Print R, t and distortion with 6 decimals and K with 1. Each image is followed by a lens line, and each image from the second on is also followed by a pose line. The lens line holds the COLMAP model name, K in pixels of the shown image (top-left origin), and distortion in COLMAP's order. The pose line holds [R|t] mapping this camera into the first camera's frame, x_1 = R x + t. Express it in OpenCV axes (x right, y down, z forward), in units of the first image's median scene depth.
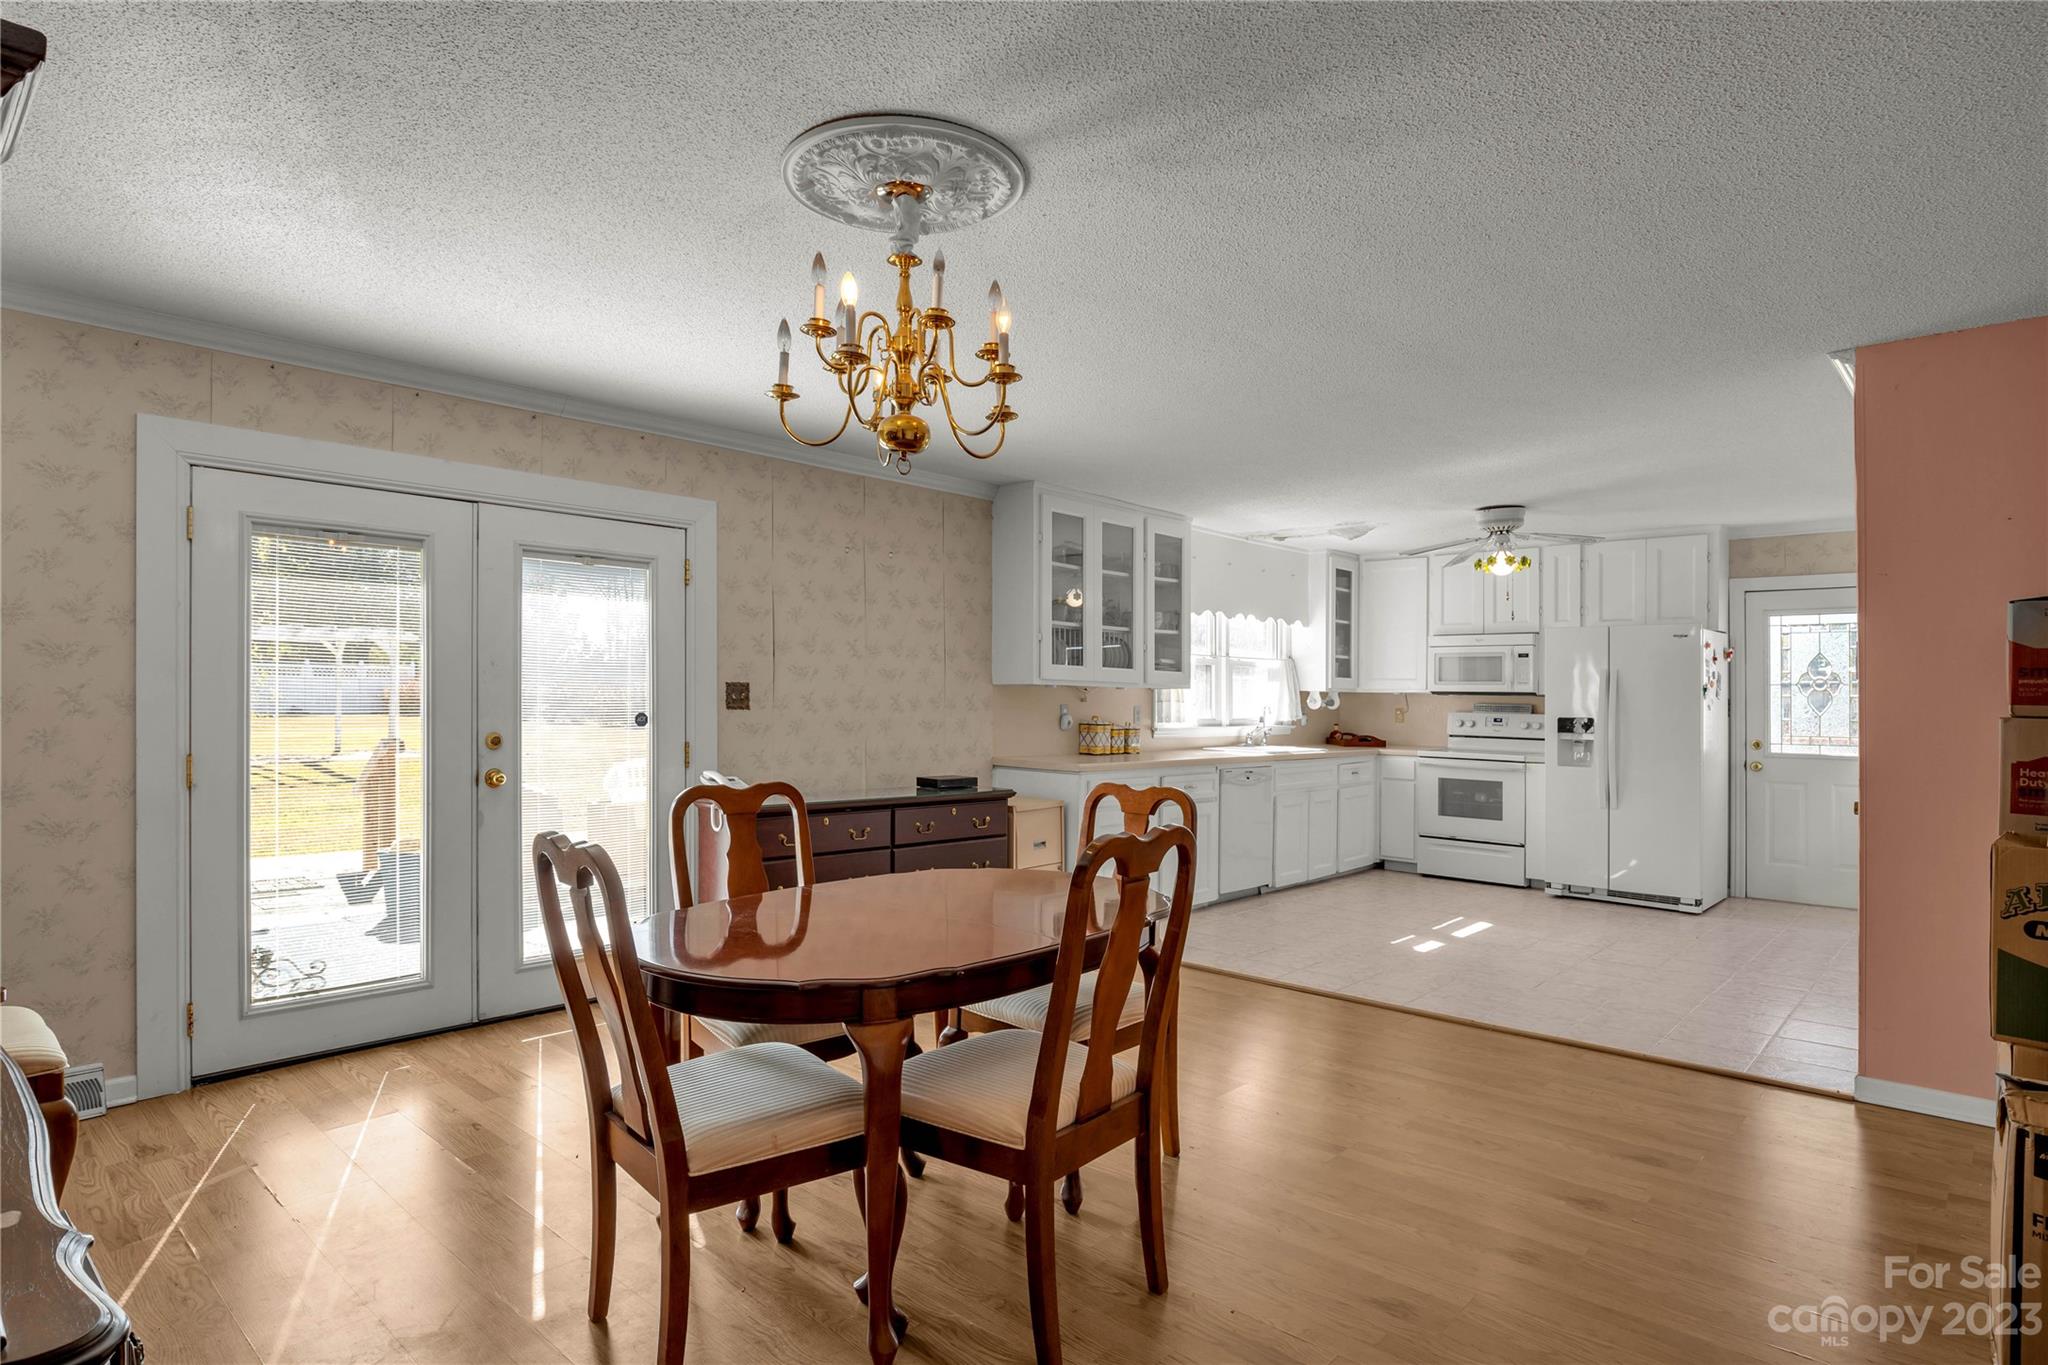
lens RADIAL K [[1102.6, 0, 1013.2], [0, 1102.6, 662.4], [0, 0, 1]] dist [-0.023393, 0.002637]
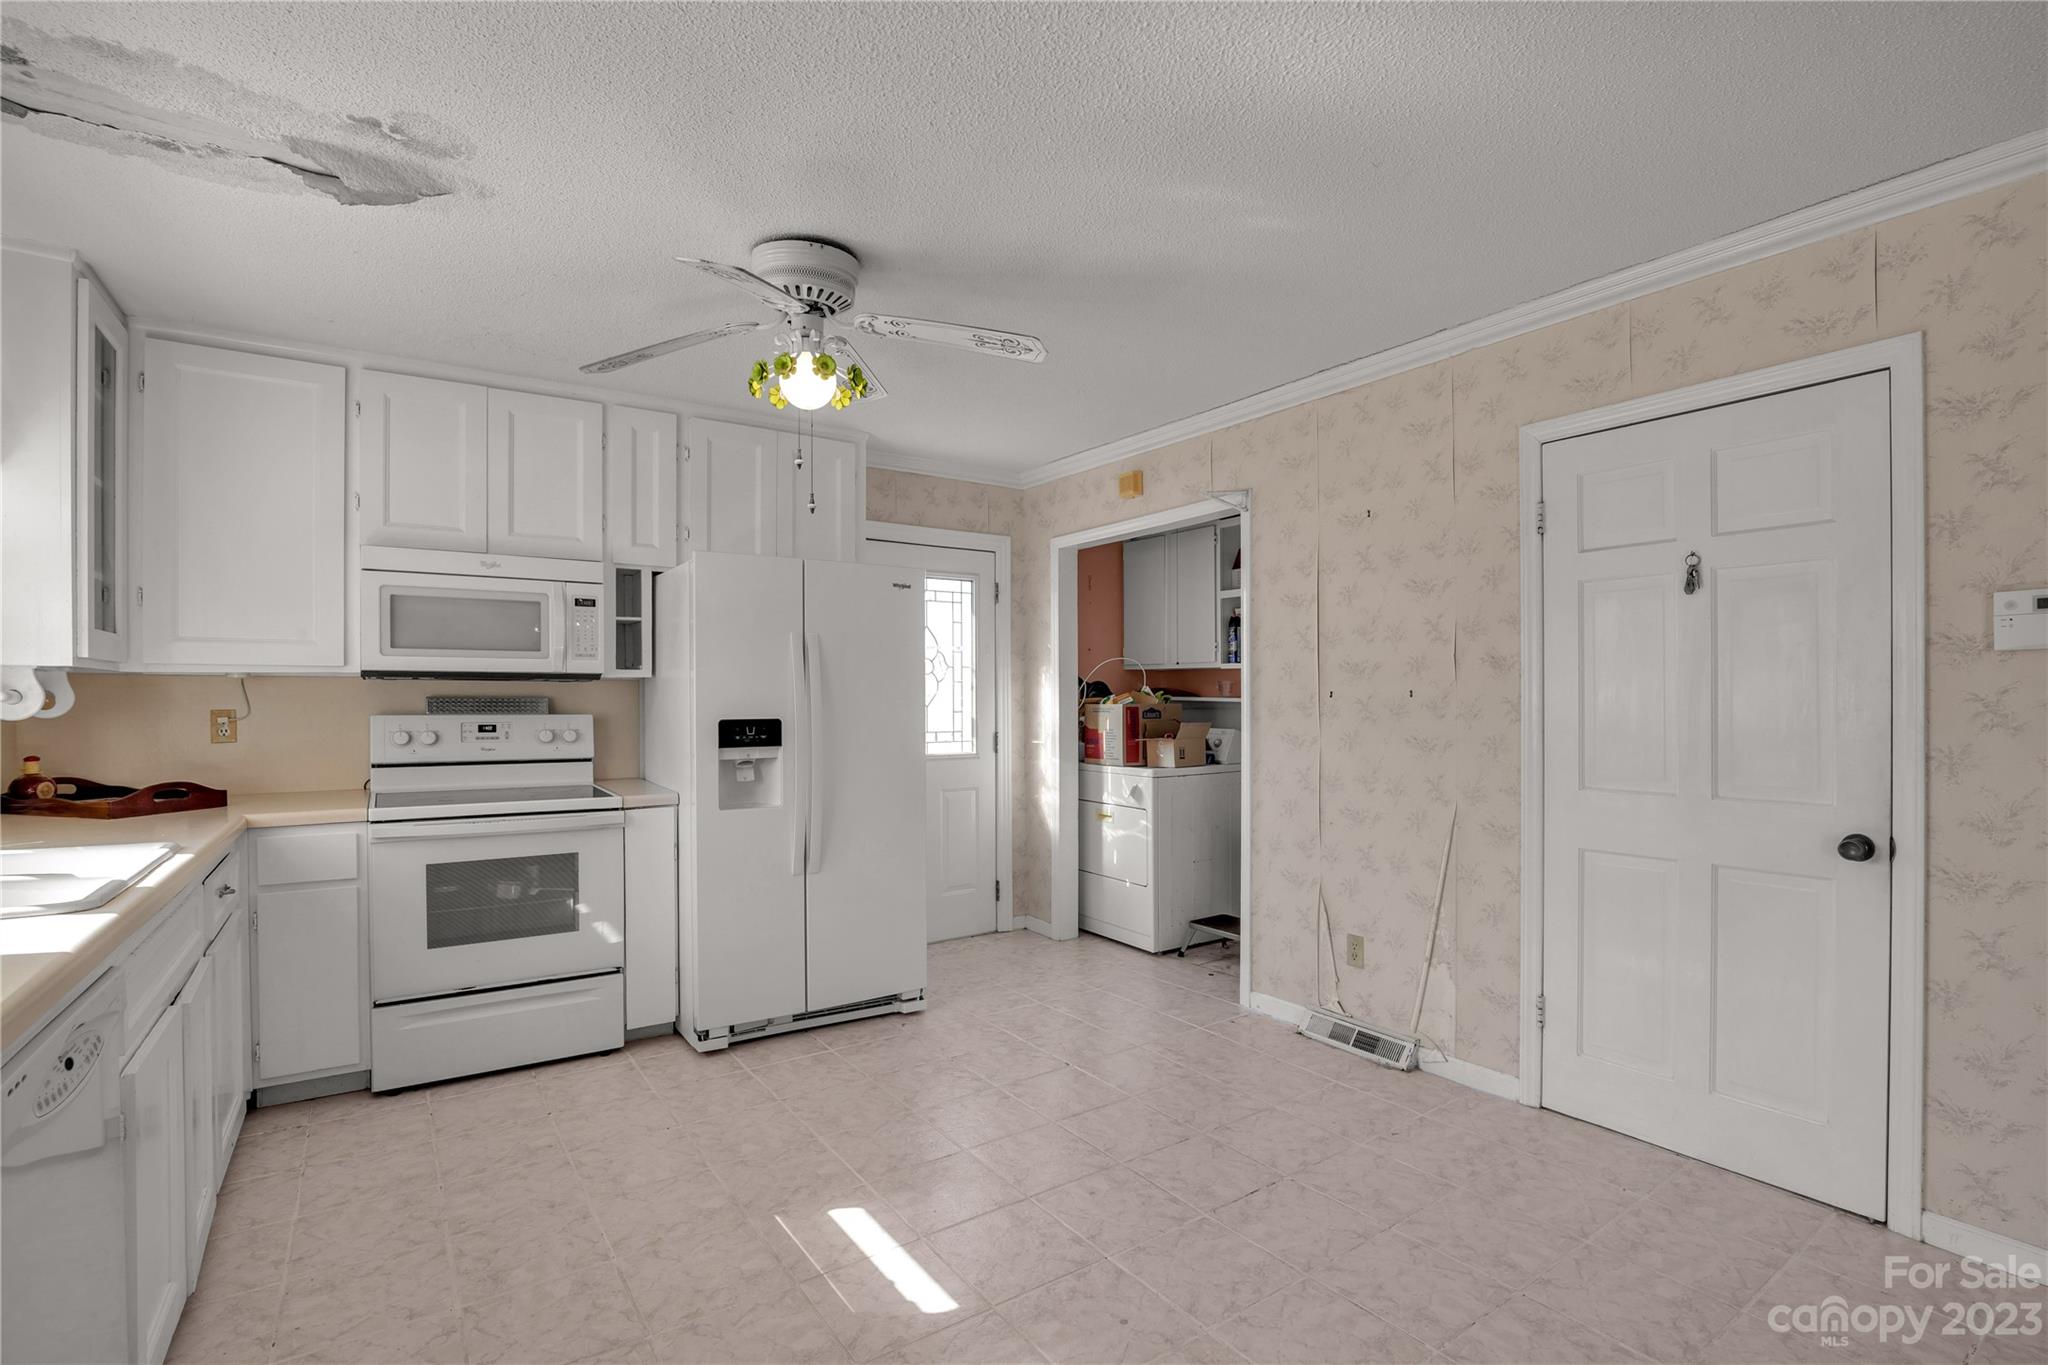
lens RADIAL K [[945.2, 0, 1017.0], [0, 945.2, 702.8], [0, 0, 1]] dist [-0.032561, 0.003579]
pose [[0.218538, -0.020443, 0.975614, 0.081284], [-0.025965, 0.999305, 0.026756, 0.025897], [-0.975483, -0.031179, 0.217856, 0.761394]]
